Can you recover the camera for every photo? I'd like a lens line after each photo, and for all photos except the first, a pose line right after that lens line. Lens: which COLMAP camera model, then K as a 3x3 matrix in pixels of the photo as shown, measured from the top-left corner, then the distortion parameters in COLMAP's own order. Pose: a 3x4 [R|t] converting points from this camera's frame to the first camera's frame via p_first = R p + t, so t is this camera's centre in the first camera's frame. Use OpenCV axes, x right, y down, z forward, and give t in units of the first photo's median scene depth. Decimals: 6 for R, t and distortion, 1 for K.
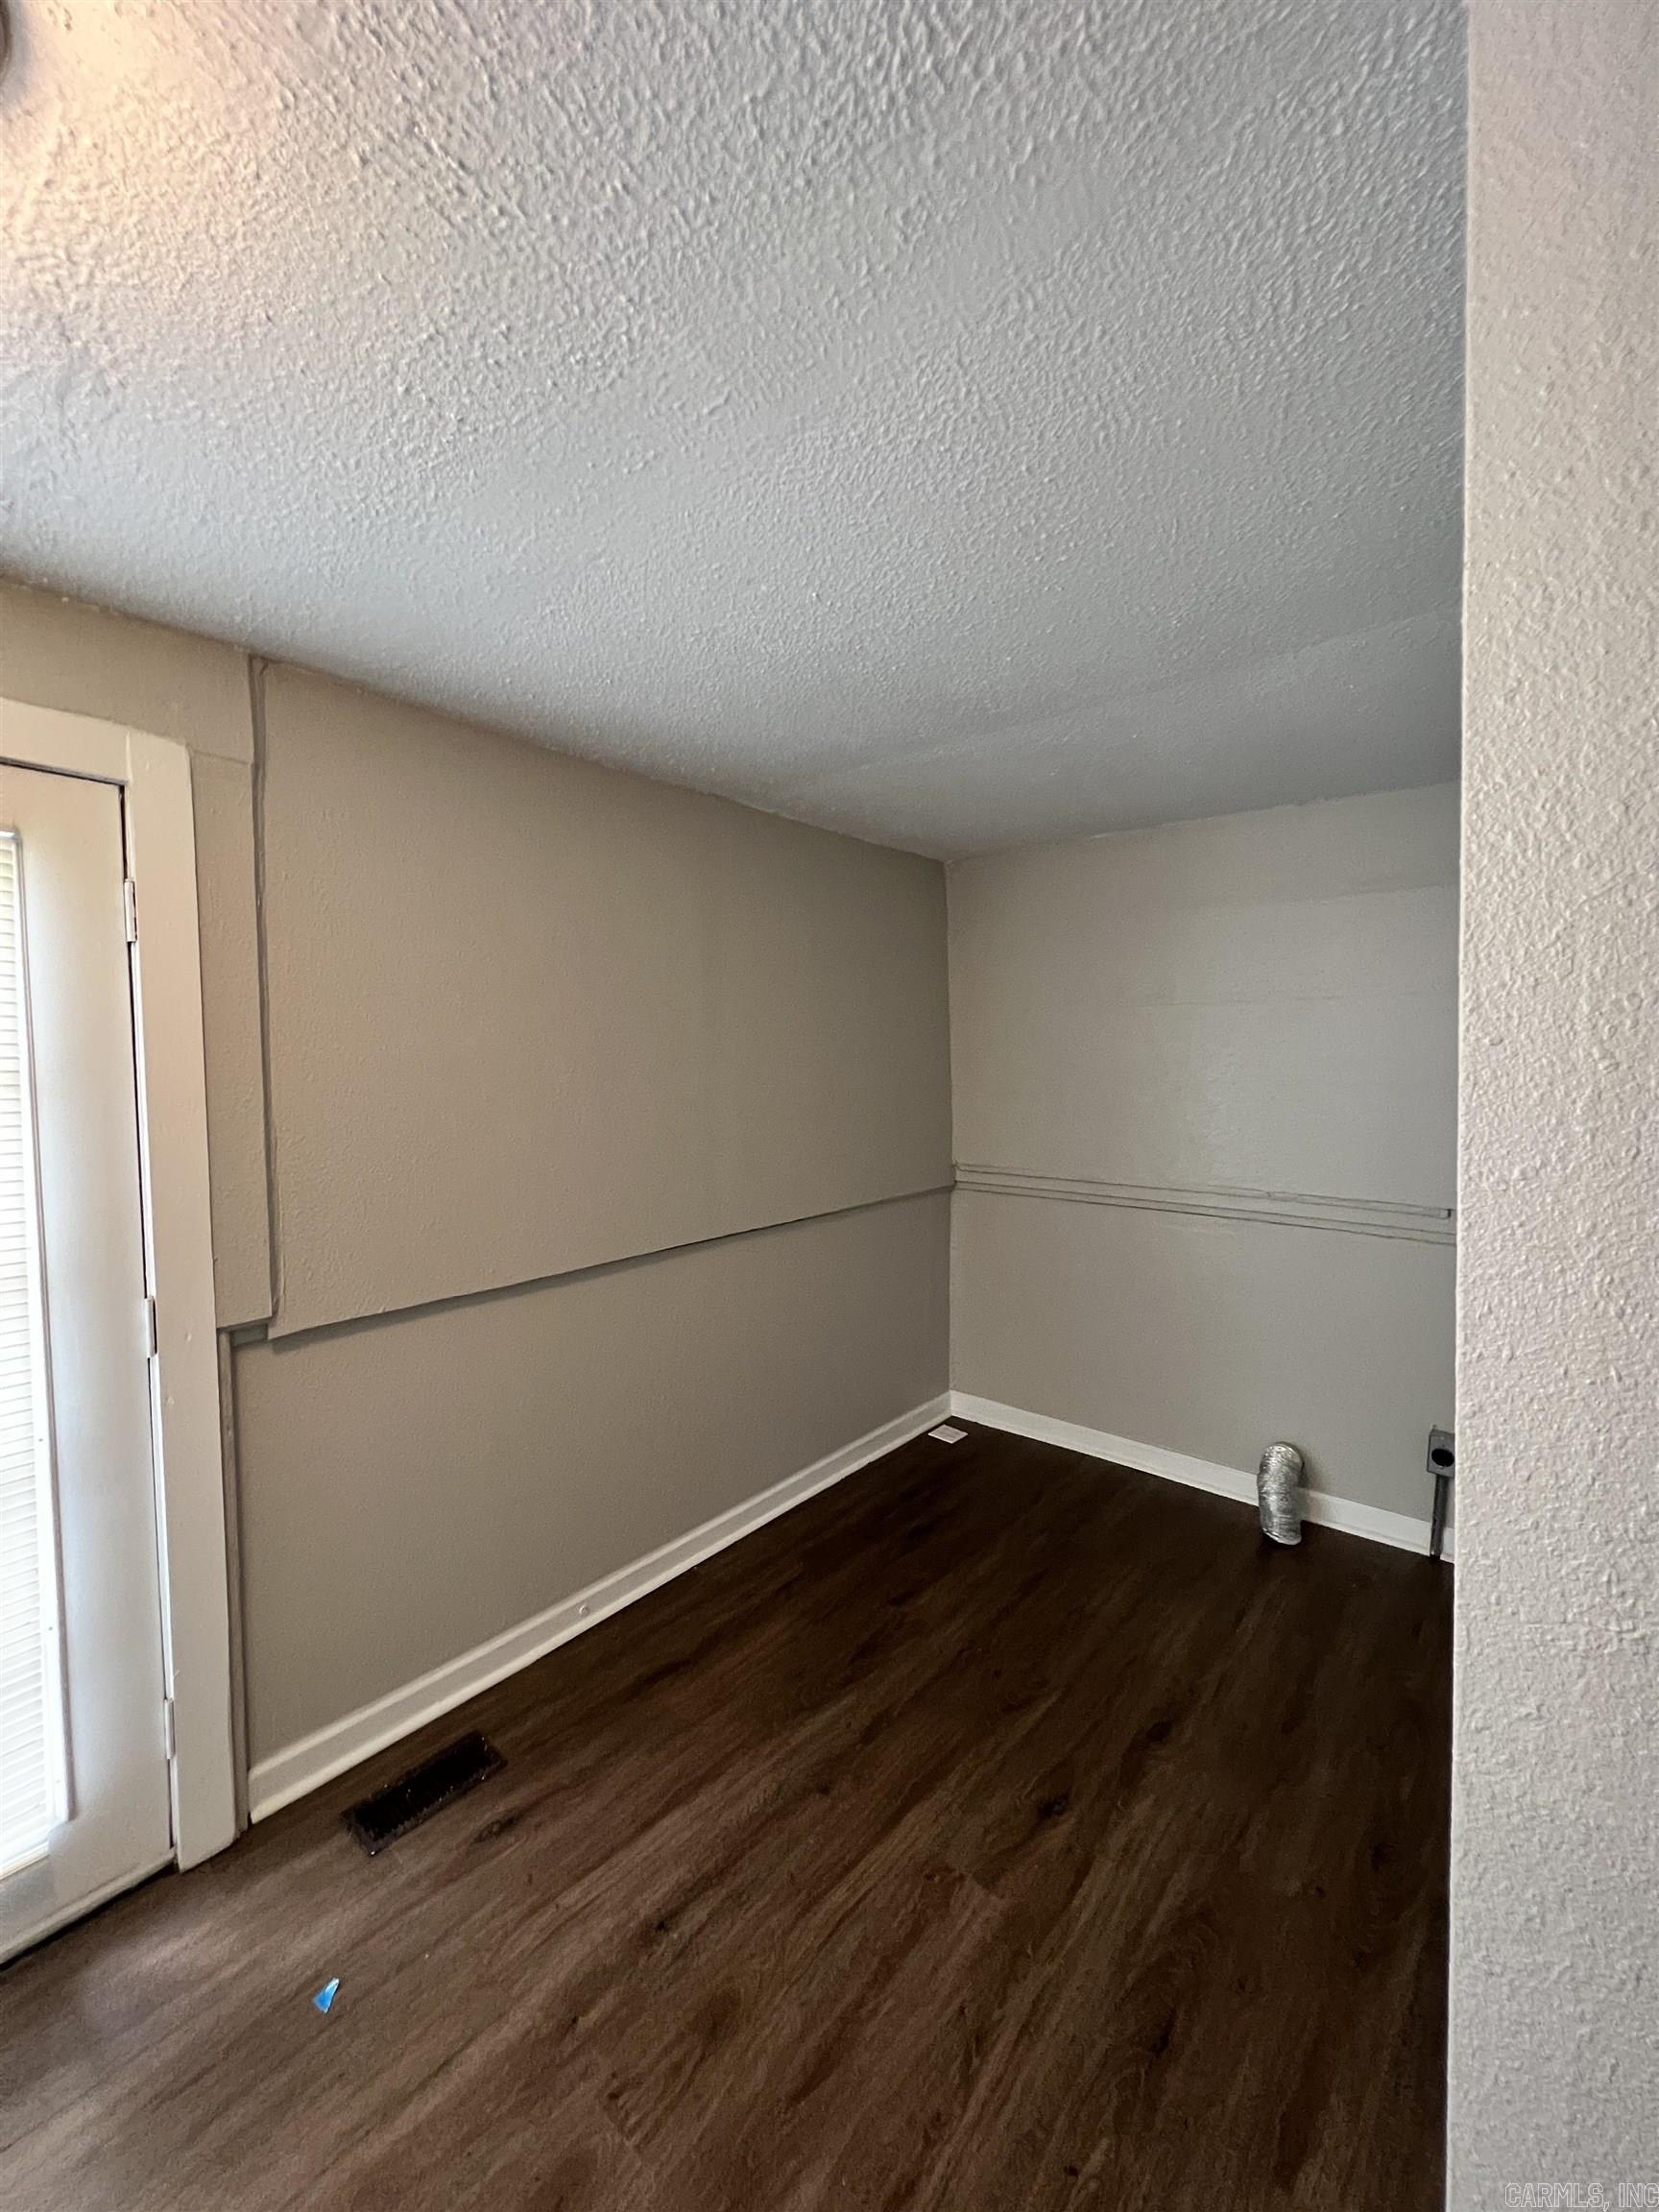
lens RADIAL K [[883.0, 0, 832.7], [0, 883.0, 1105.5], [0, 0, 1]] dist [-0.000166, -0.000142]
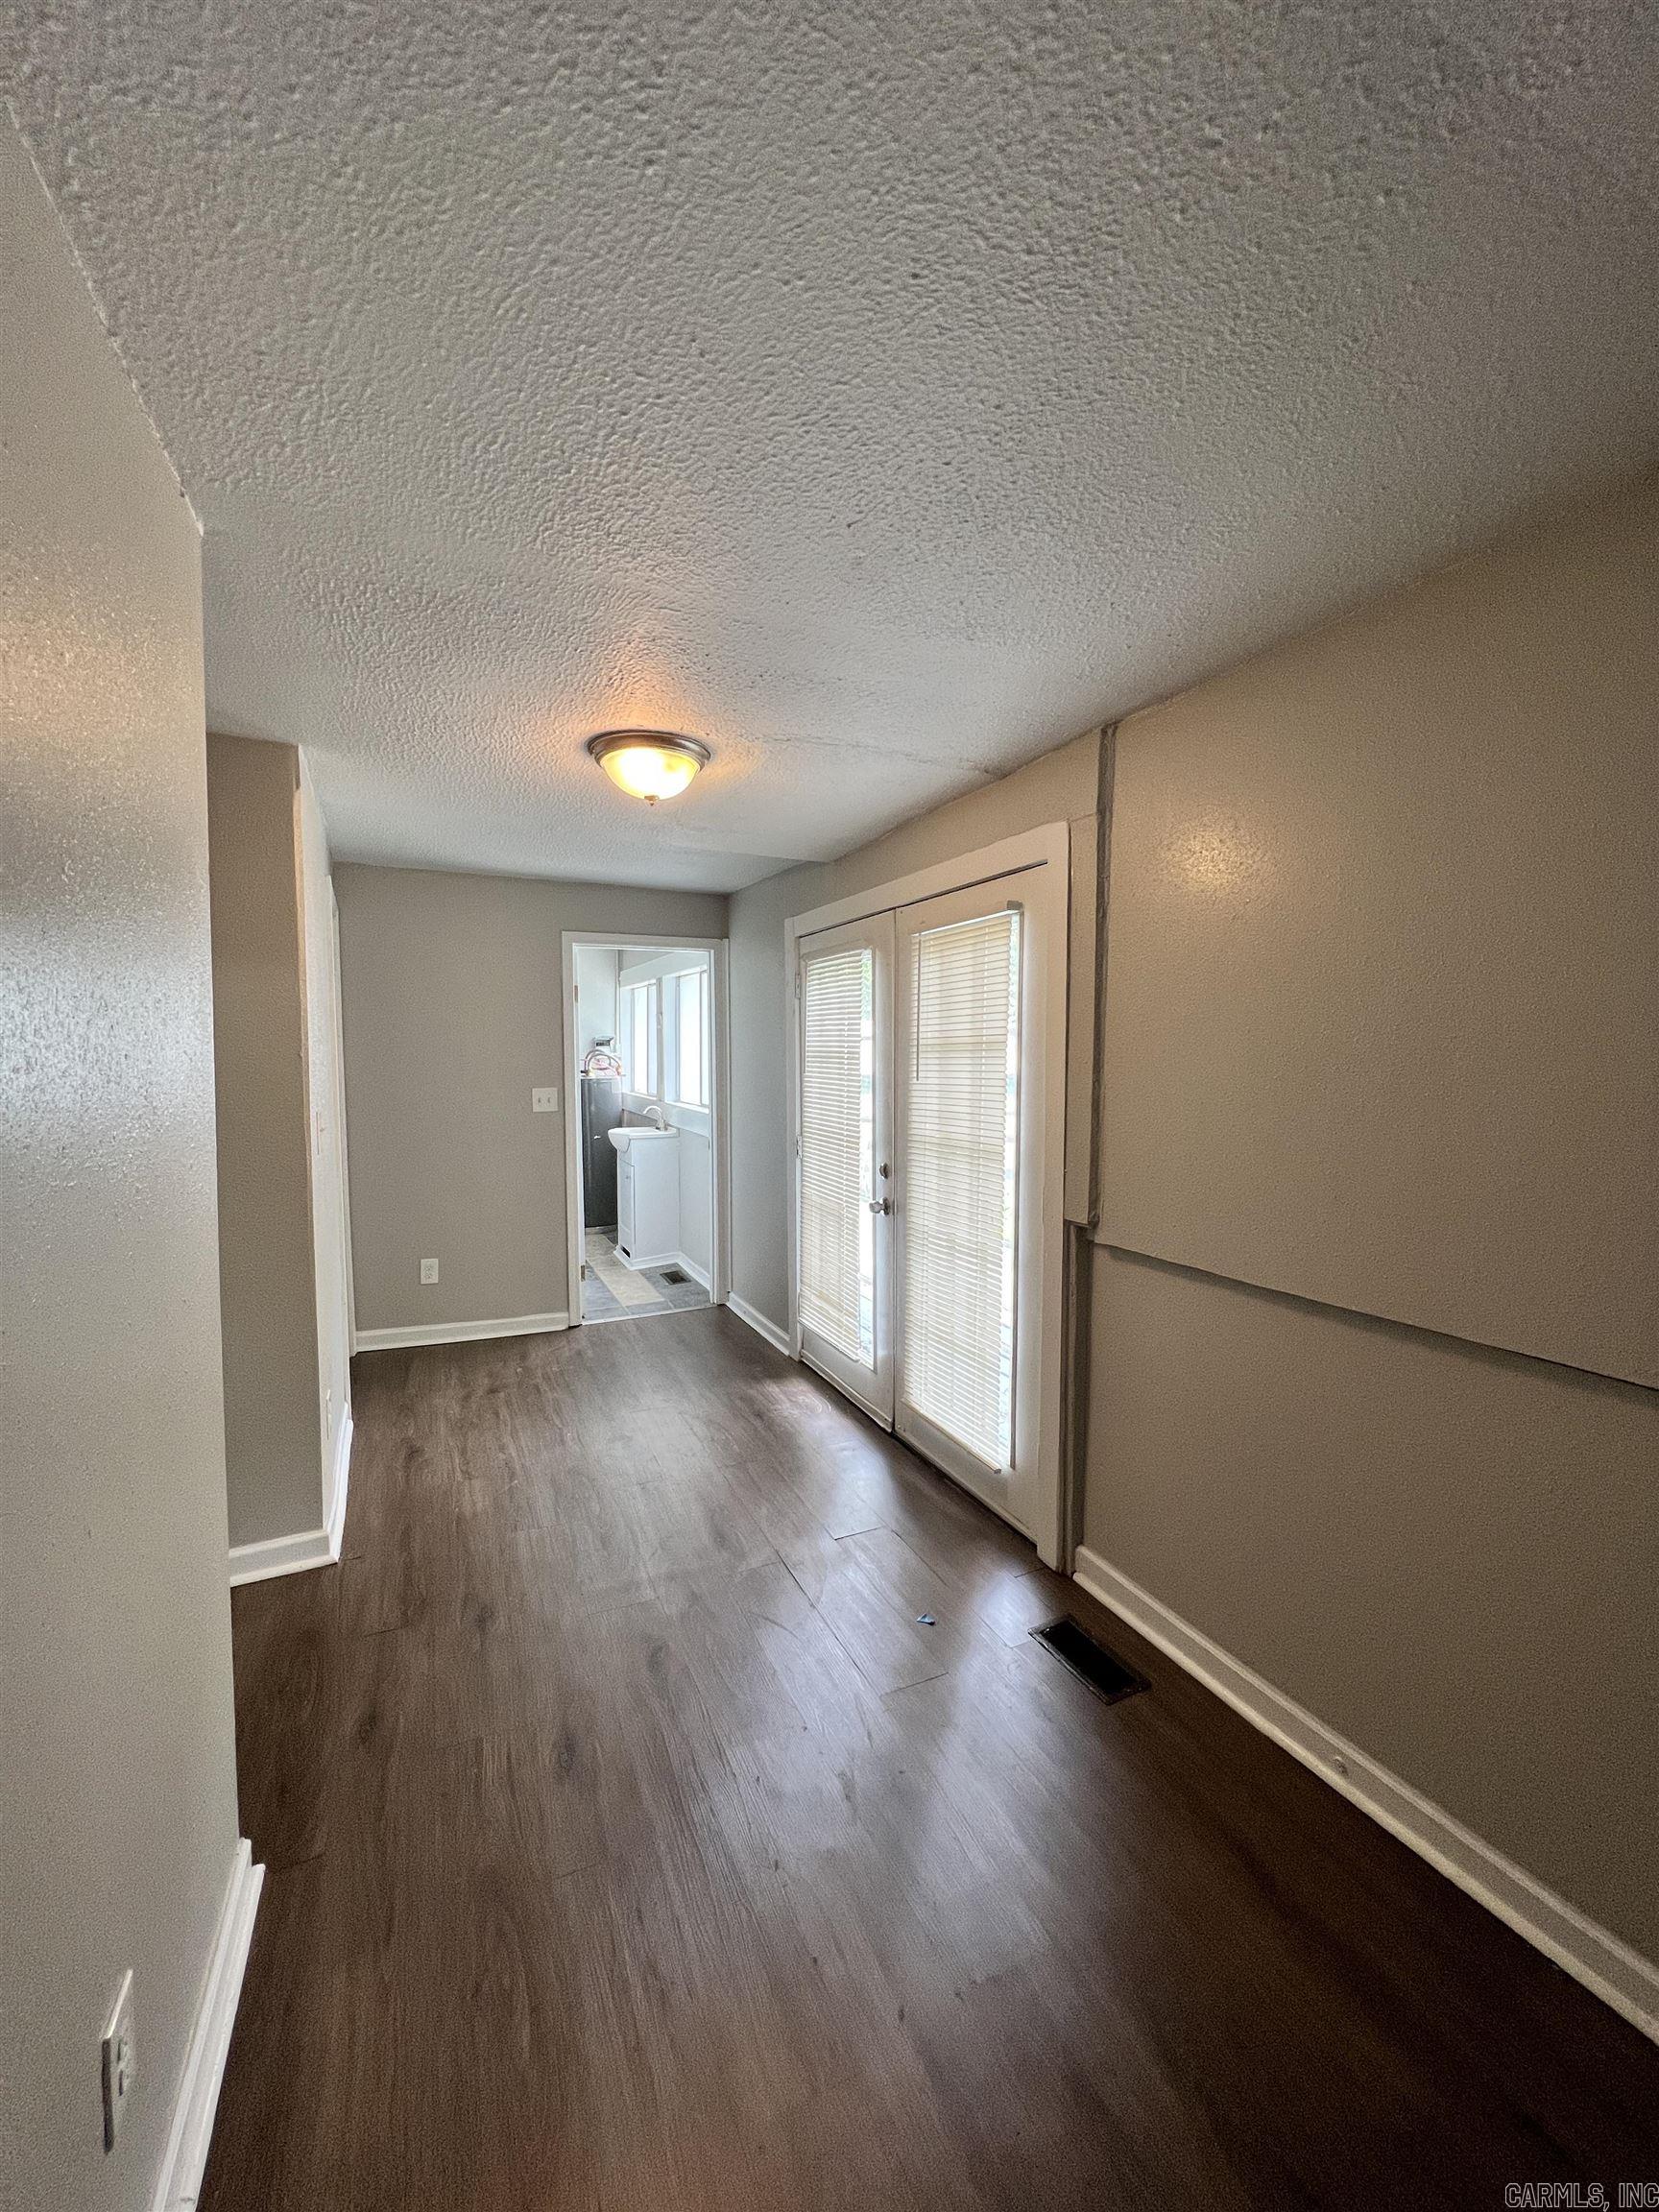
lens RADIAL K [[883.0, 0, 832.7], [0, 883.0, 1105.5], [0, 0, 1]] dist [-0.000166, -0.000142]
pose [[-0.425442, 0.062555, -0.902821, 0.908171], [-0.041273, 0.995229, 0.088407, -0.054068], [0.904044, 0.074874, -0.420830, 1.486779]]
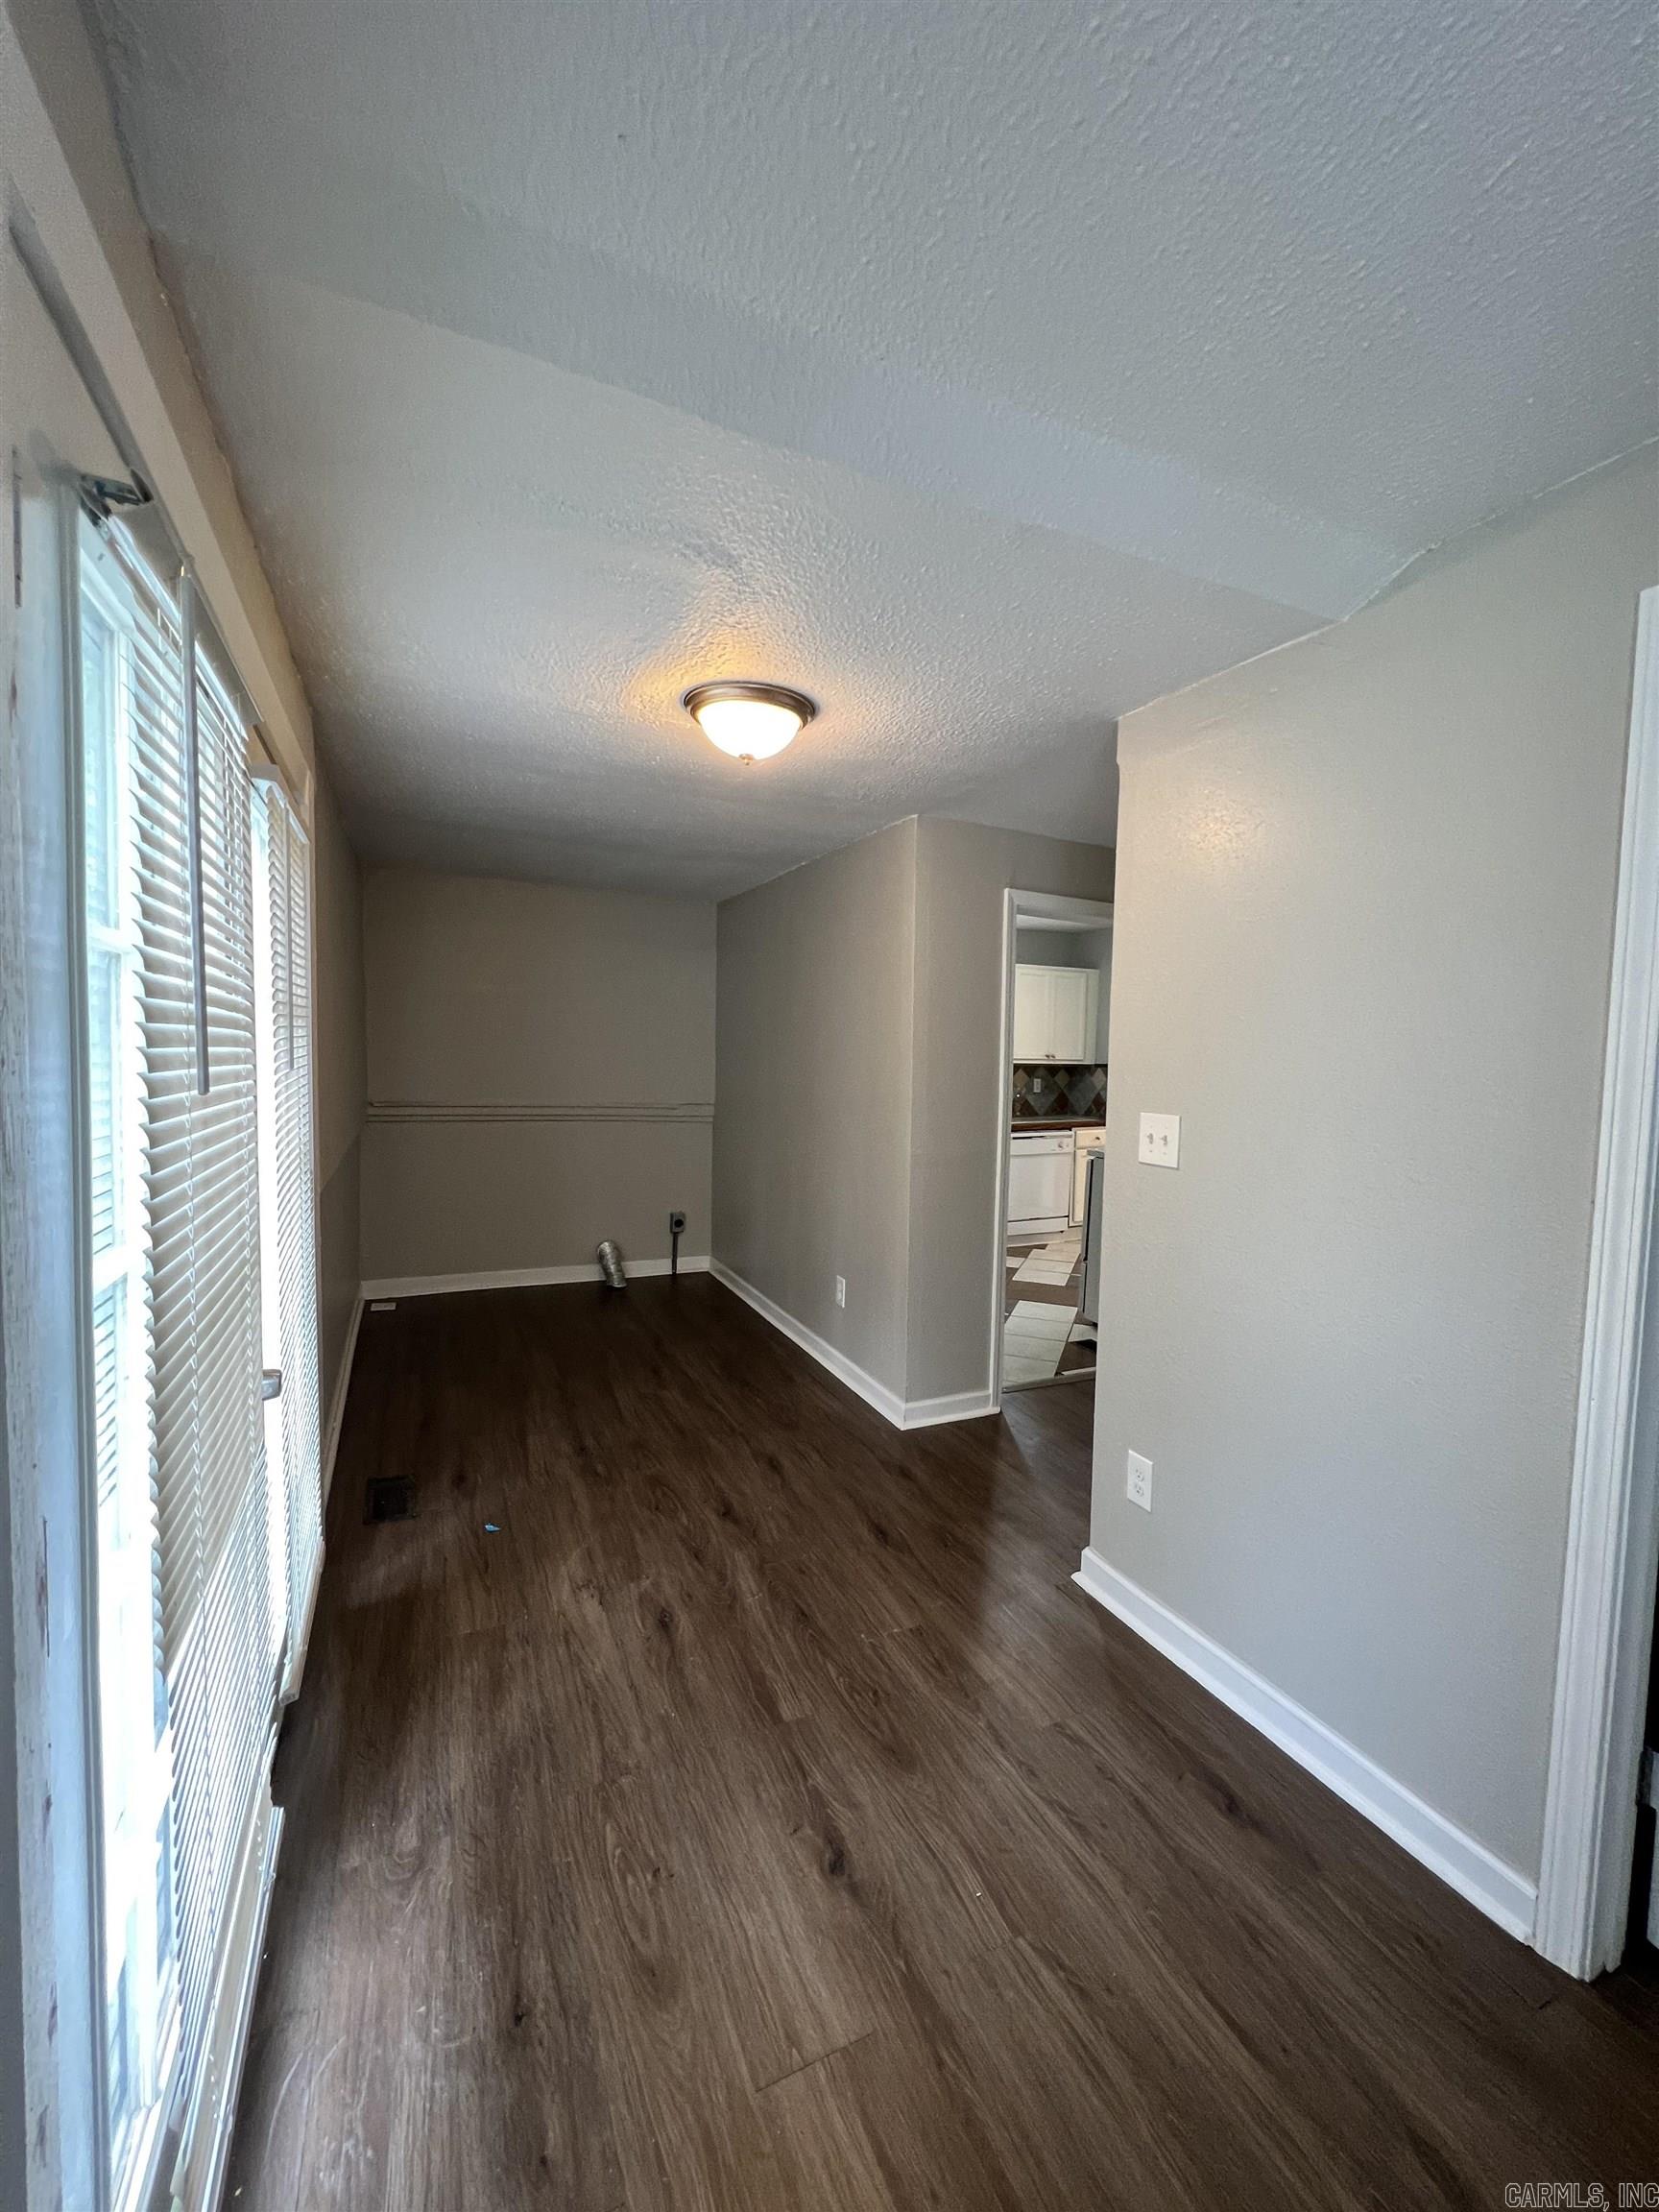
lens RADIAL K [[883.0, 0, 832.7], [0, 883.0, 1105.5], [0, 0, 1]] dist [-0.000166, -0.000142]
pose [[0.425449, -0.041768, 0.904018, -1.919805], [0.017523, 0.999127, 0.037916, 0.084790], [-0.904813, -0.000291, 0.425810, -0.414652]]
